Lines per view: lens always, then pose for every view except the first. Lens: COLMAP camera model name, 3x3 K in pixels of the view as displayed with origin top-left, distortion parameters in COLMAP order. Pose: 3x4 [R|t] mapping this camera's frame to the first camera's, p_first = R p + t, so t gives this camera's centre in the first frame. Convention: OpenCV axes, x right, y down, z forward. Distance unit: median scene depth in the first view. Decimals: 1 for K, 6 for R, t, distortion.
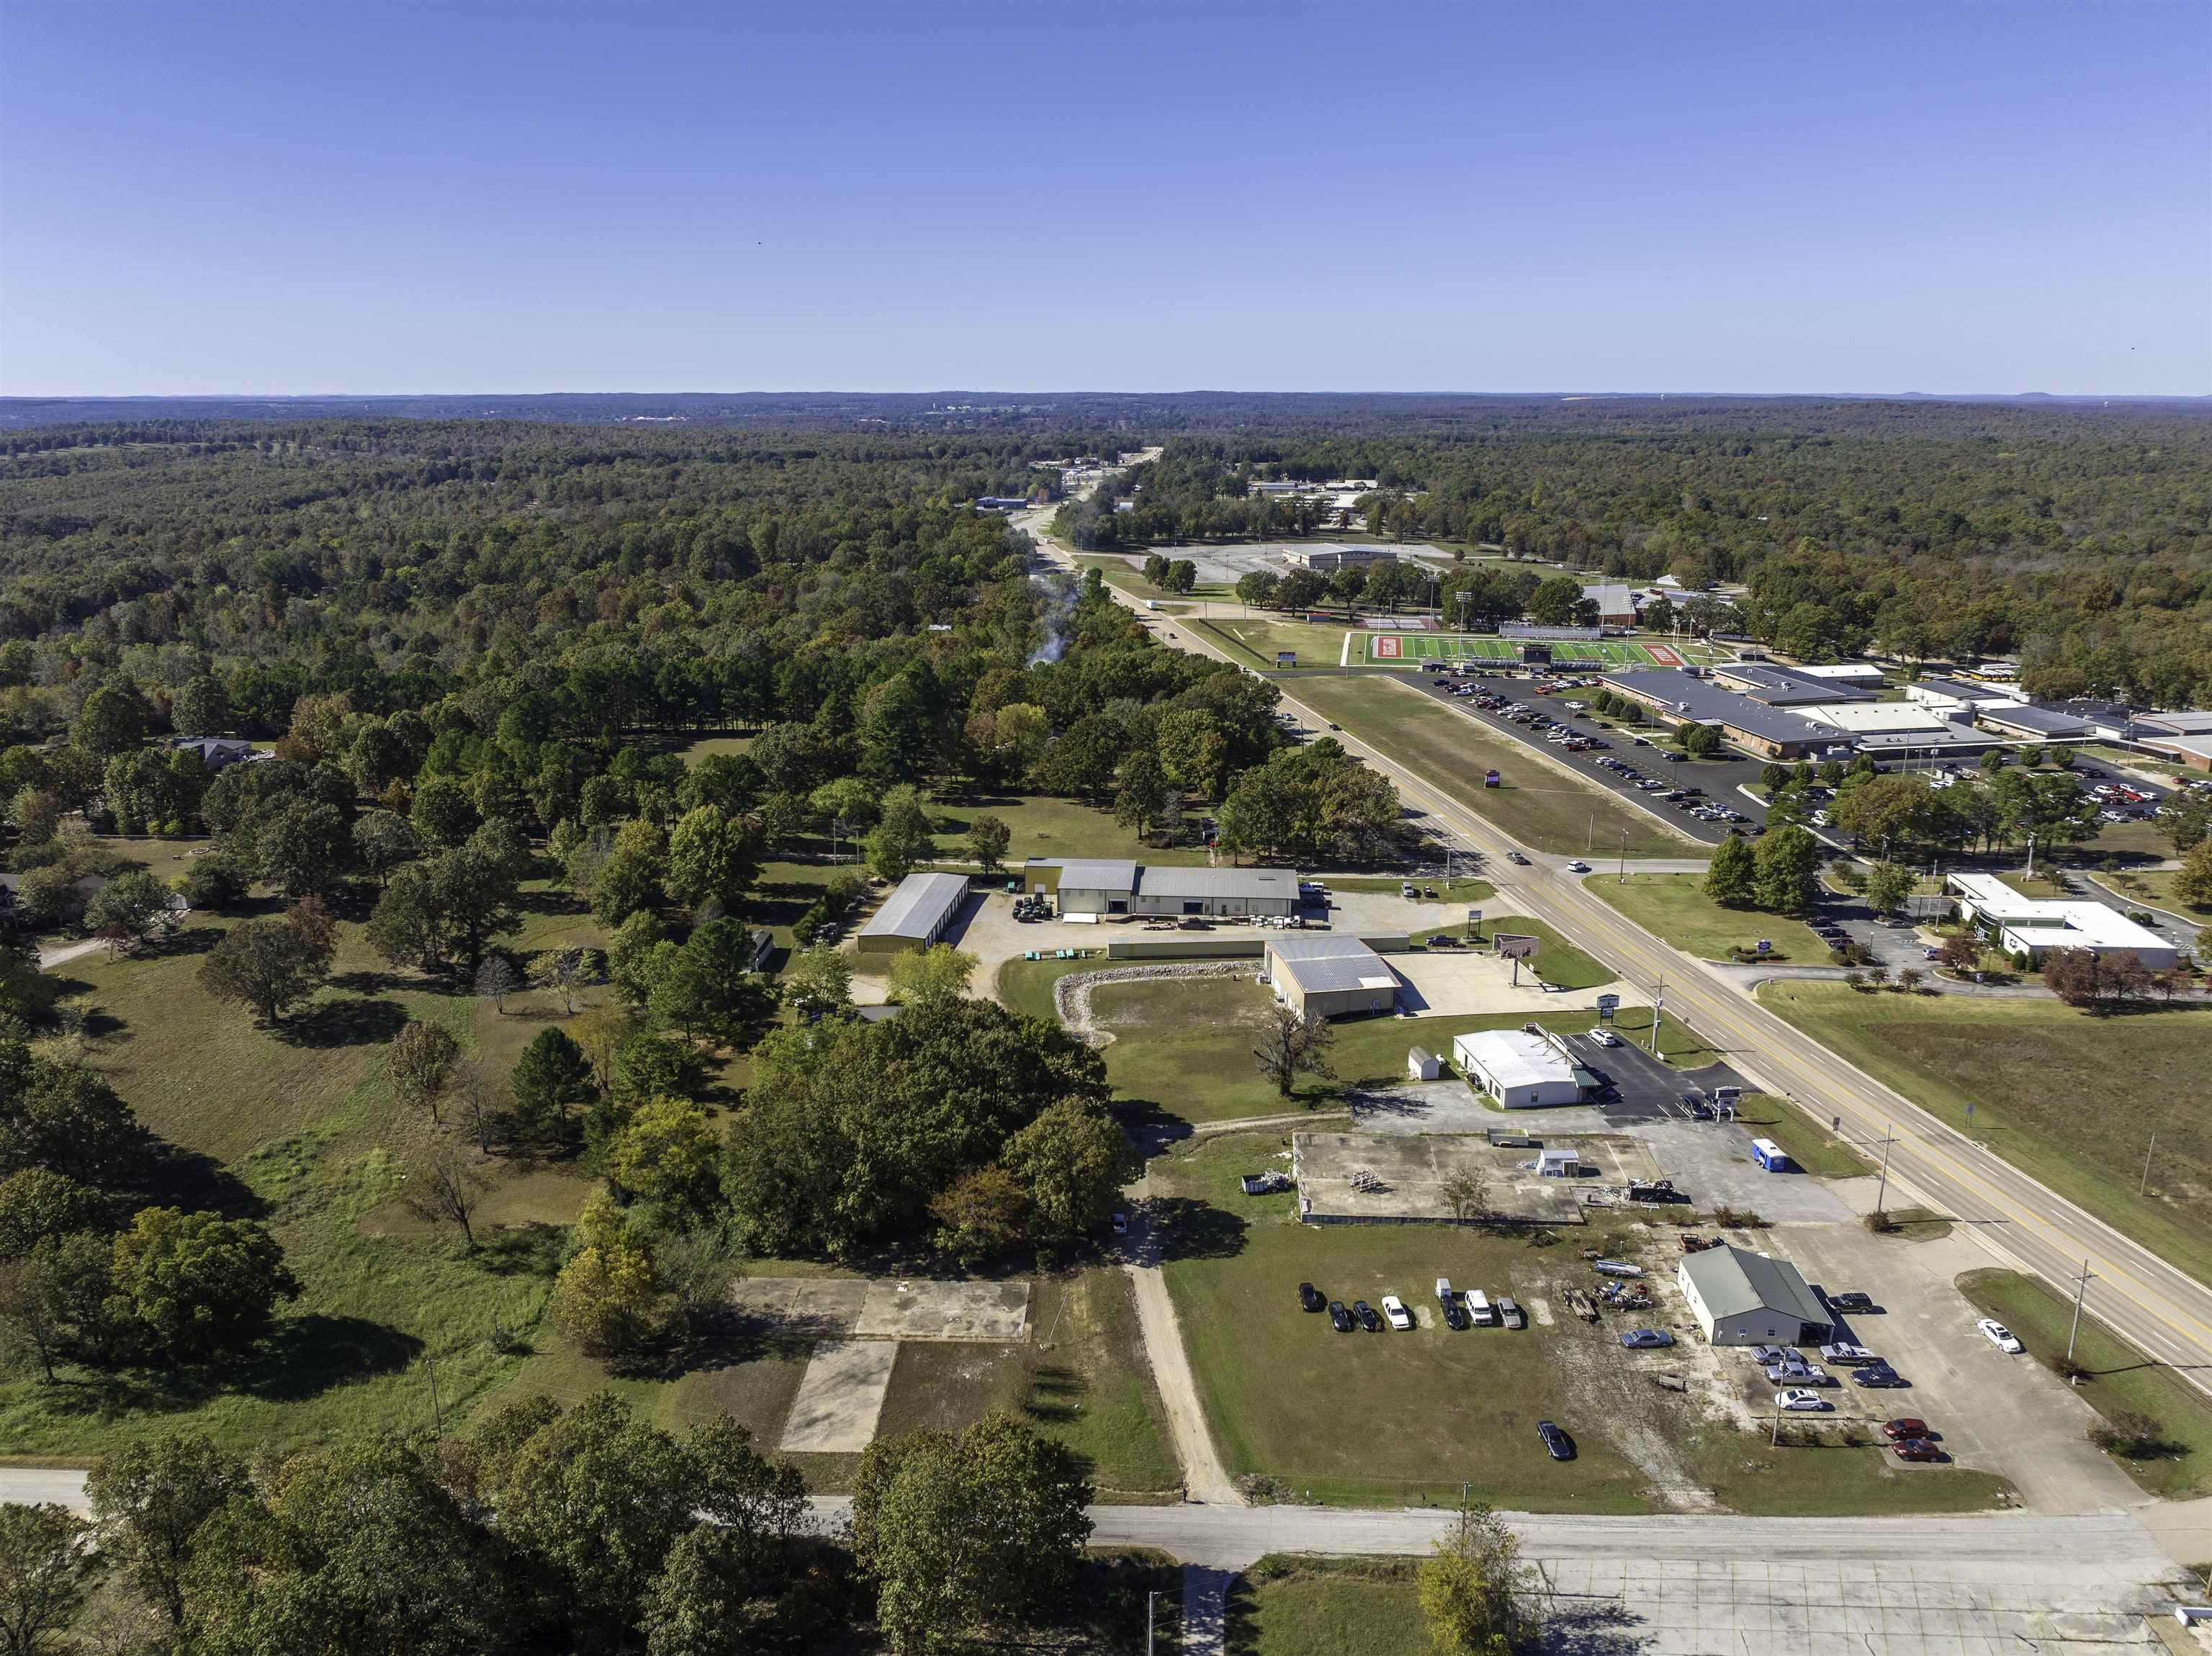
lens RADIAL K [[1540.6, 0, 1106.0], [0, 1540.6, 828.0], [0, 0, 1]] dist [-0.037589, 0.025429]
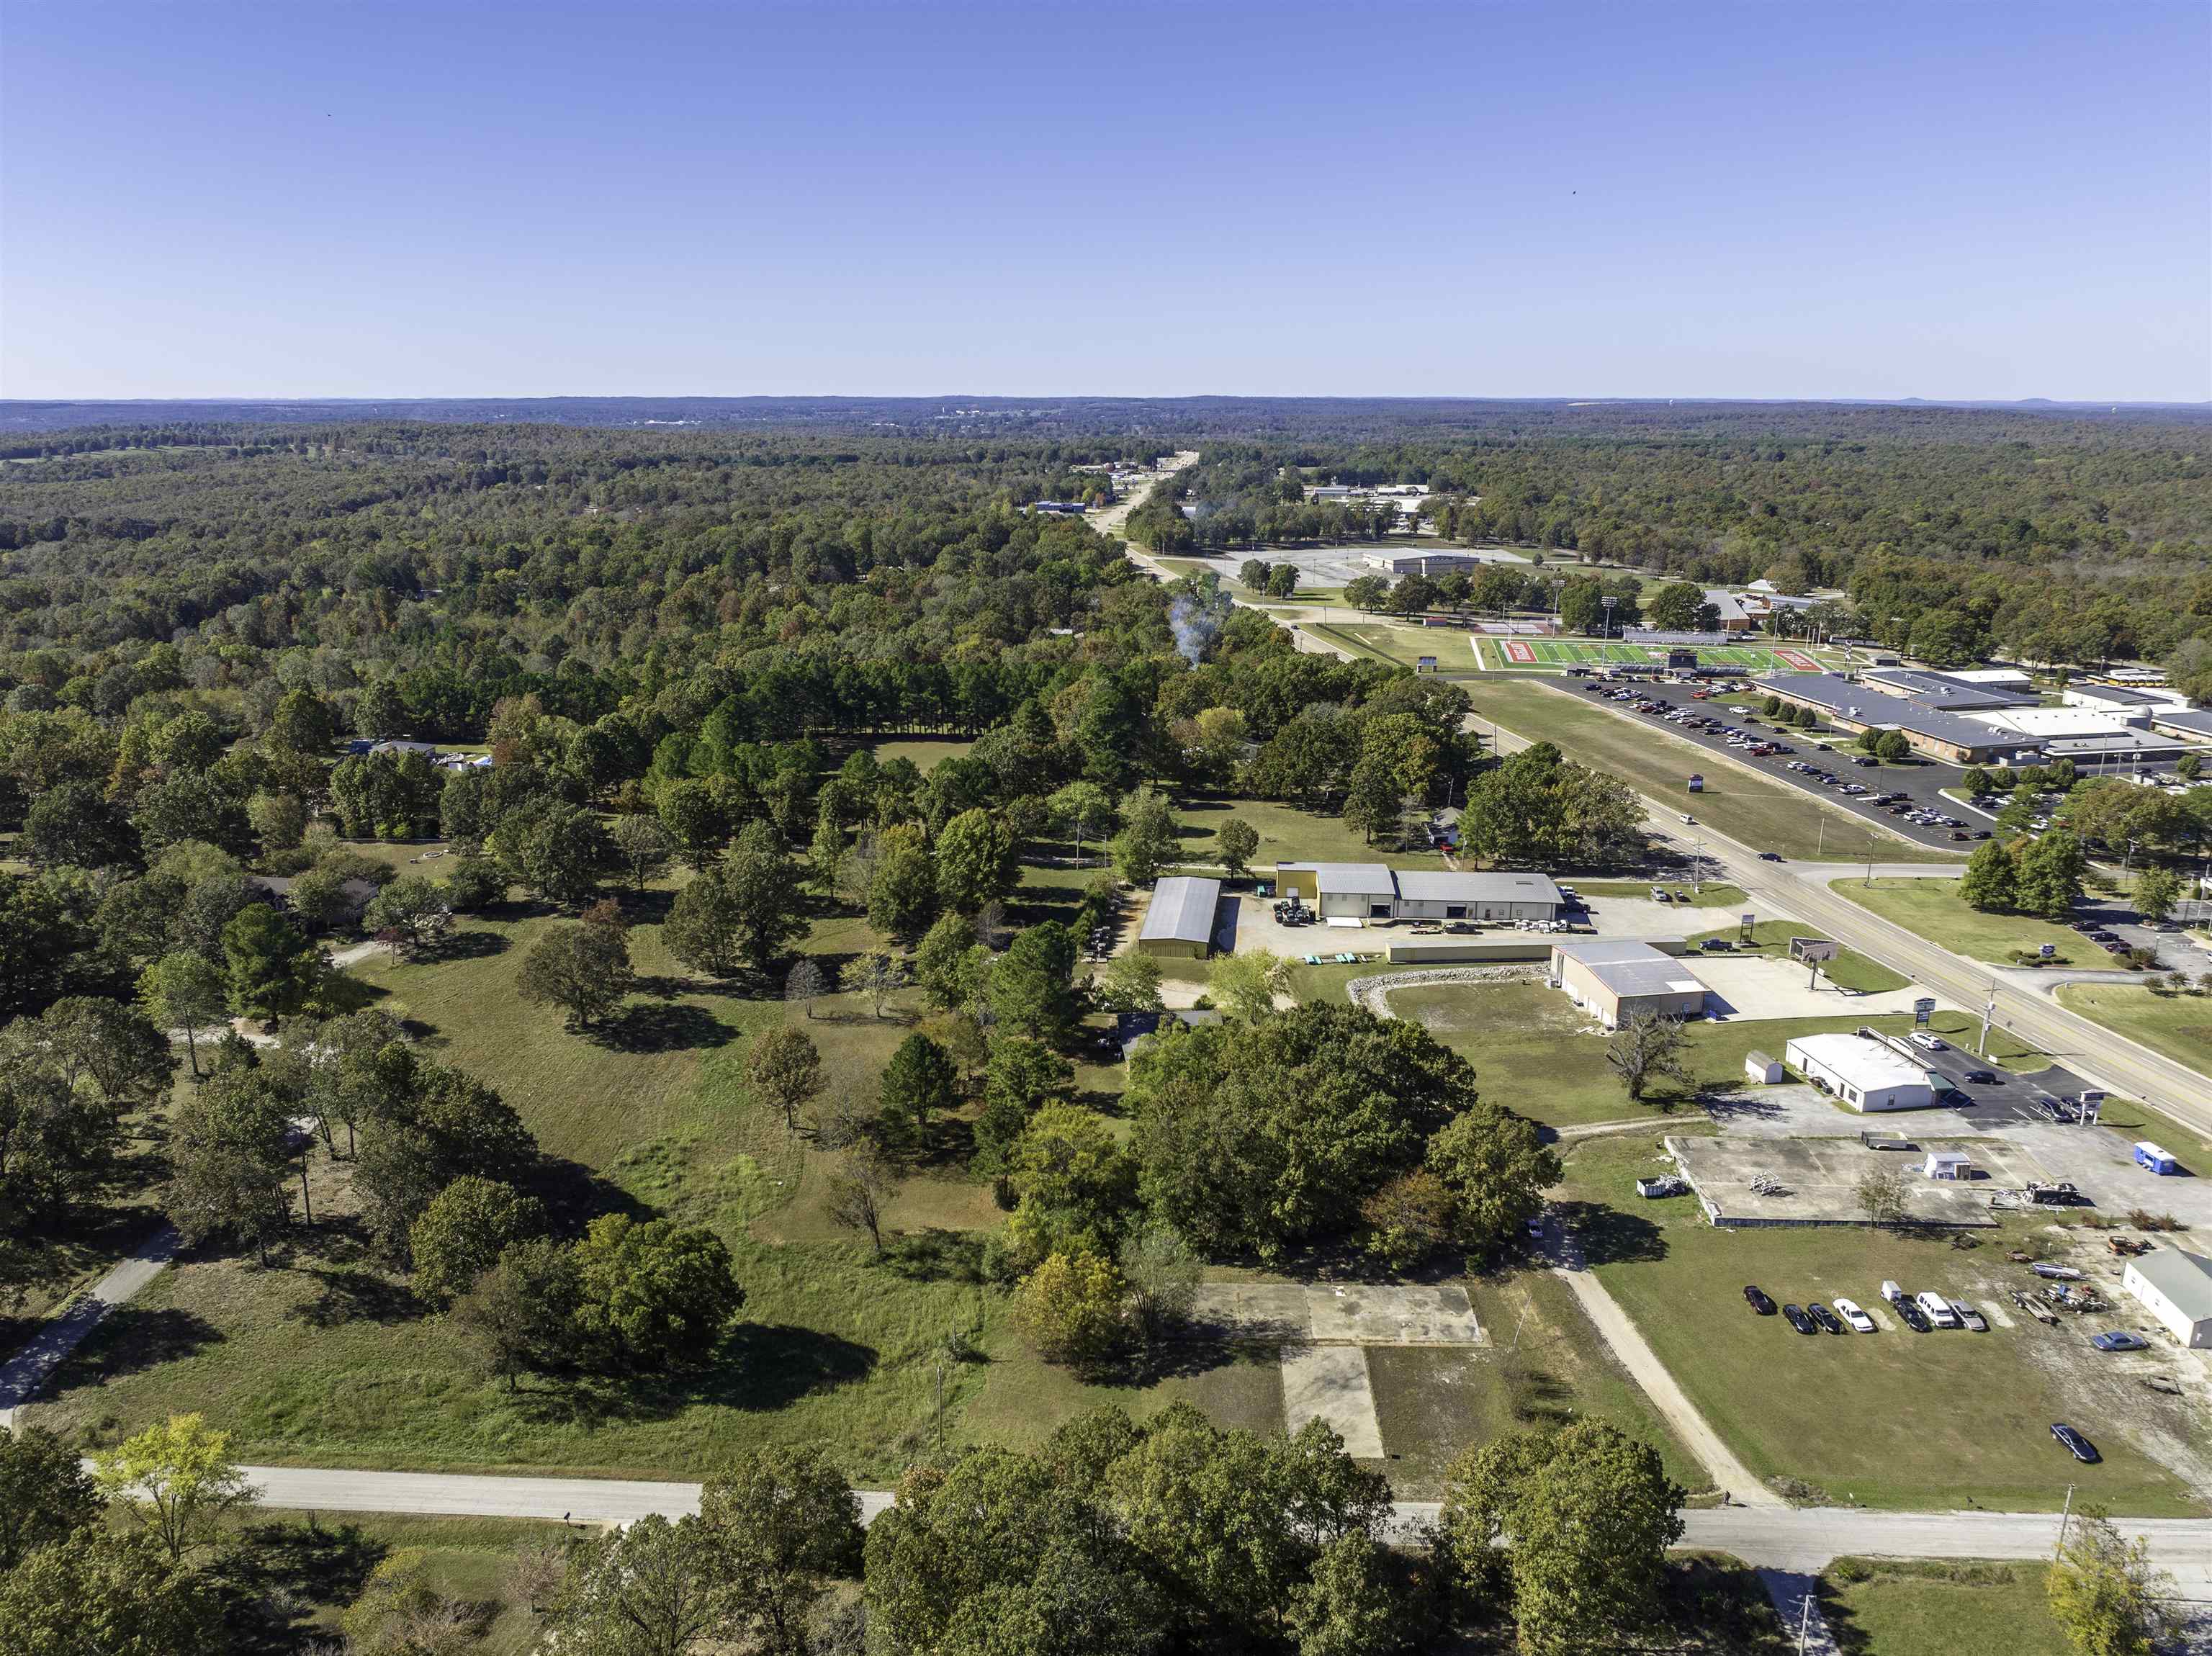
lens RADIAL K [[1540.6, 0, 1106.0], [0, 1540.6, 828.0], [0, 0, 1]] dist [-0.037589, 0.025429]
pose [[0.999997, 0.000816, 0.002359, -0.168472], [-0.000809, 0.999996, -0.002802, 0.000295], [-0.002362, 0.002800, 0.999993, 0.001449]]
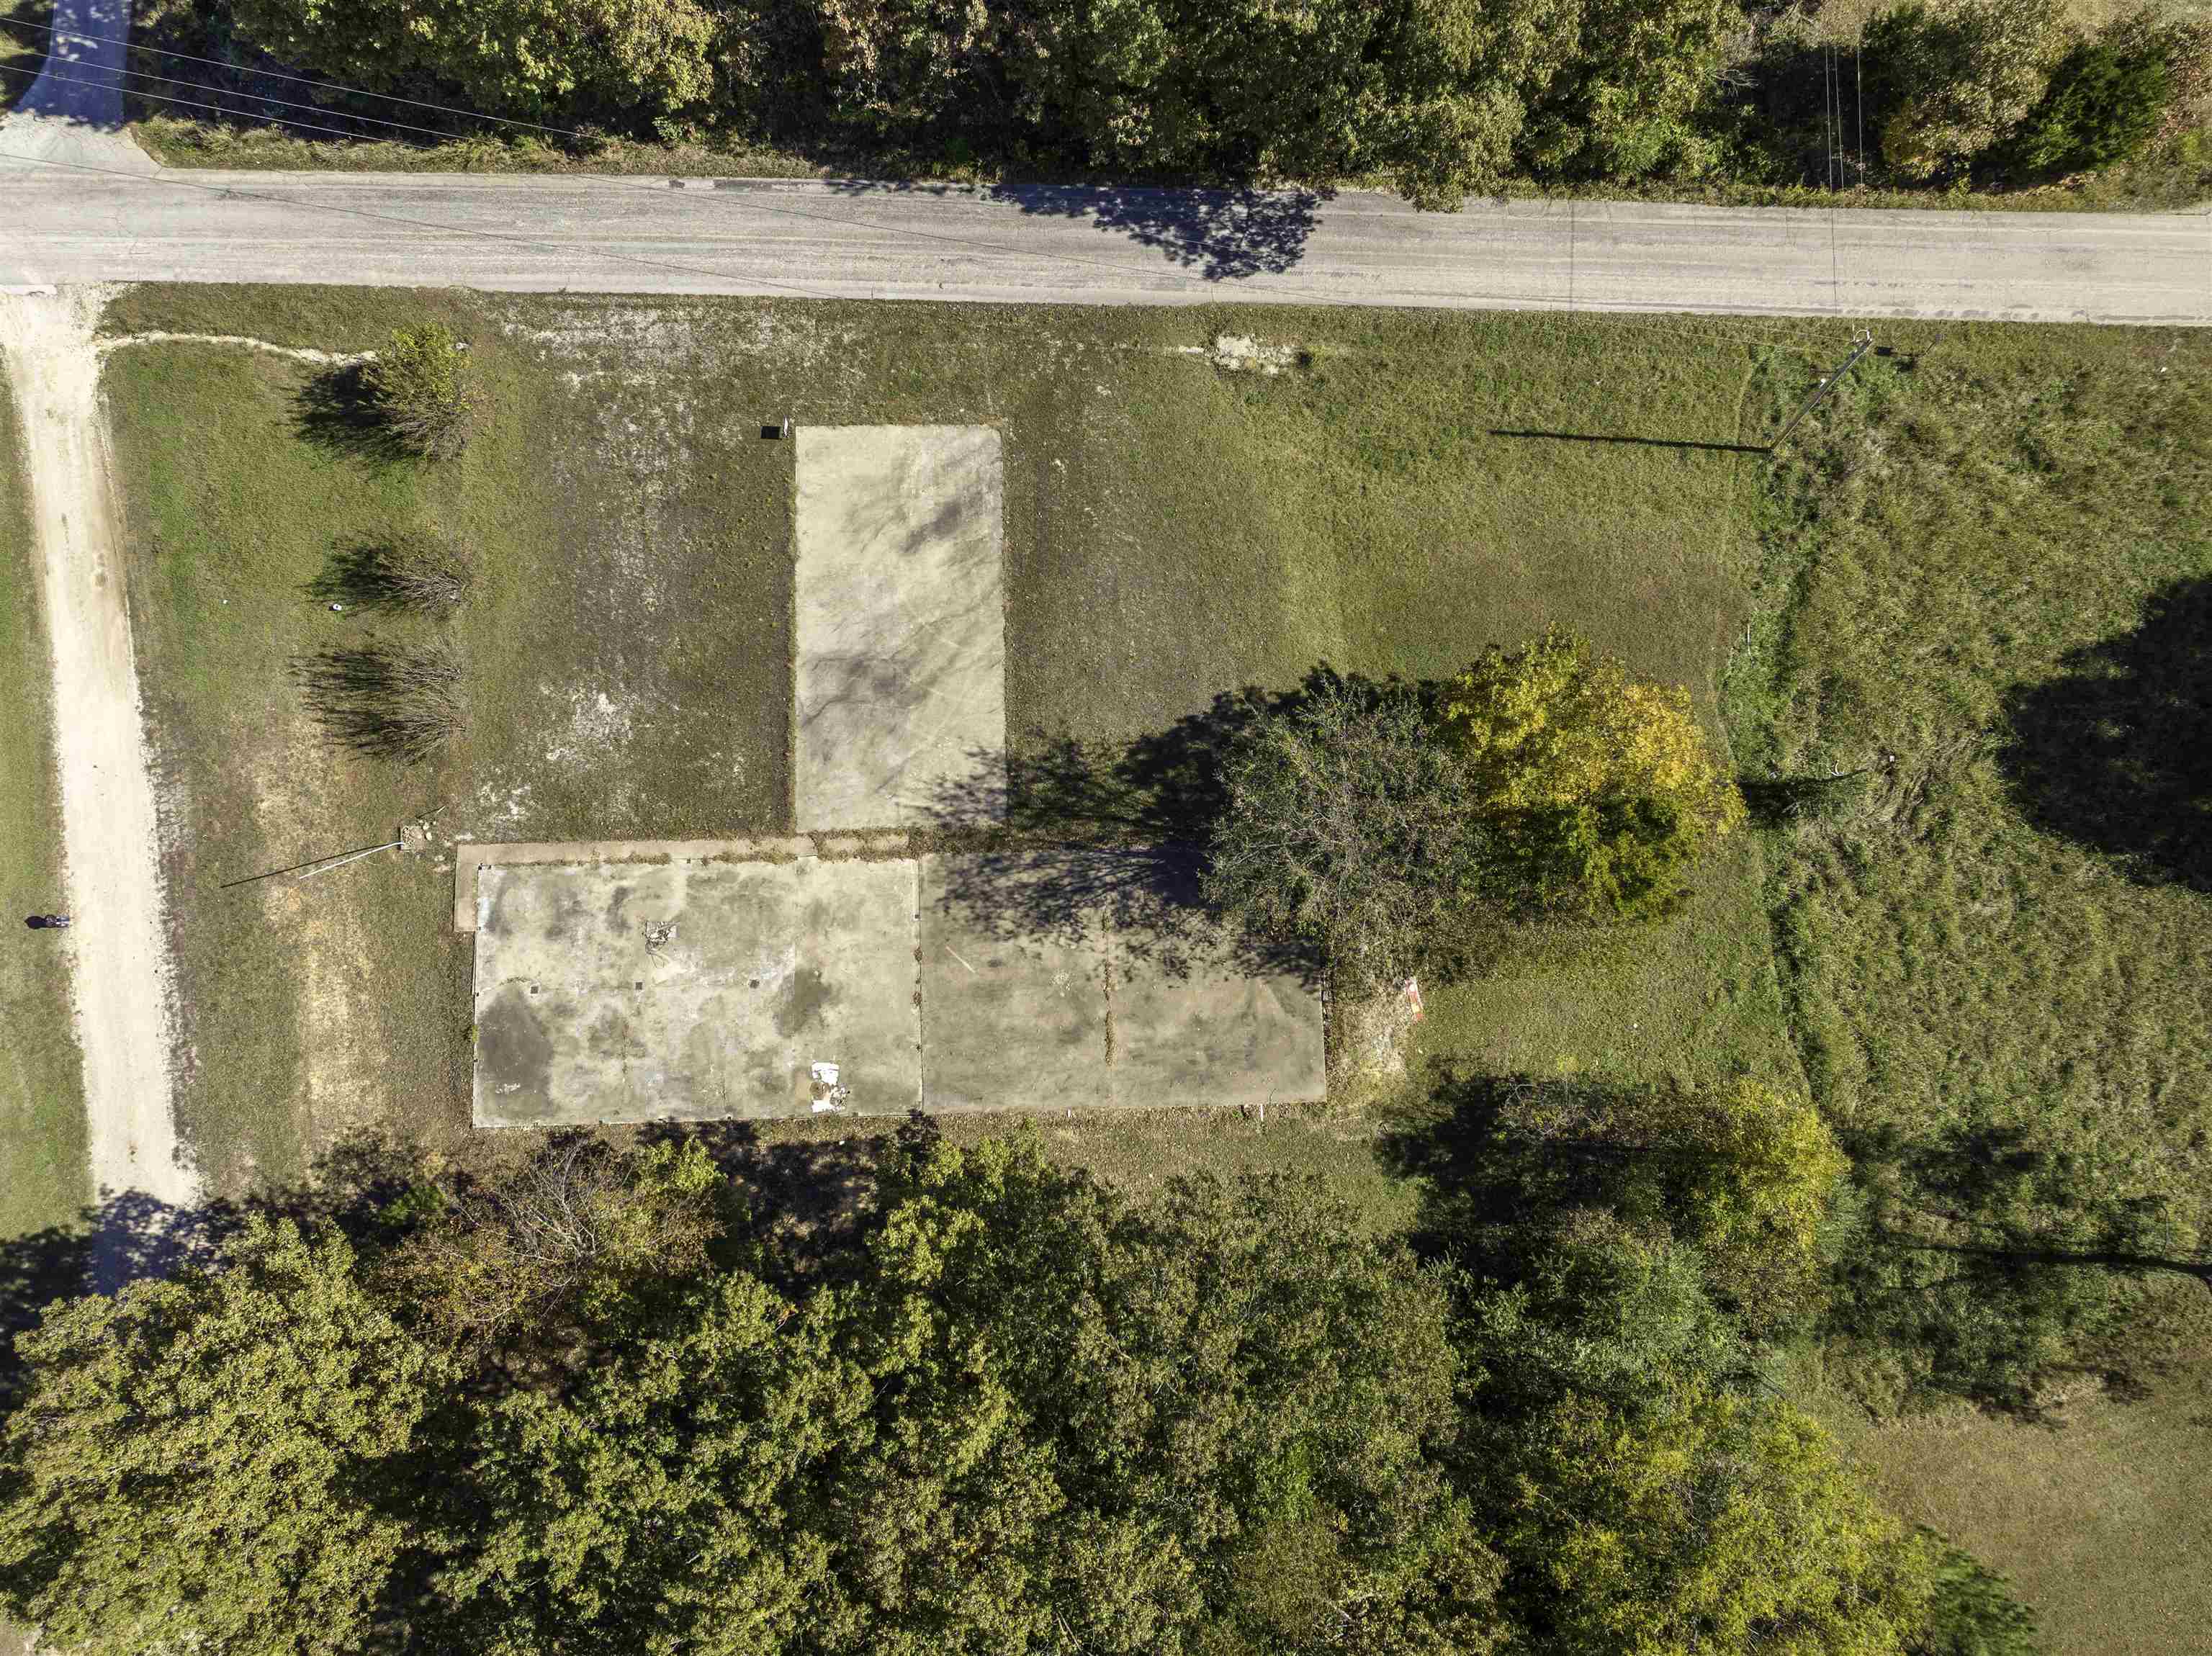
lens RADIAL K [[1540.6, 0, 1106.0], [0, 1540.6, 828.0], [0, 0, 1]] dist [-0.037589, 0.025429]
pose [[-0.997967, 0.062801, -0.010859, -0.115991], [-0.019457, -0.137969, 0.990245, -0.028436], [0.060690, 0.988444, 0.138910, 0.526024]]
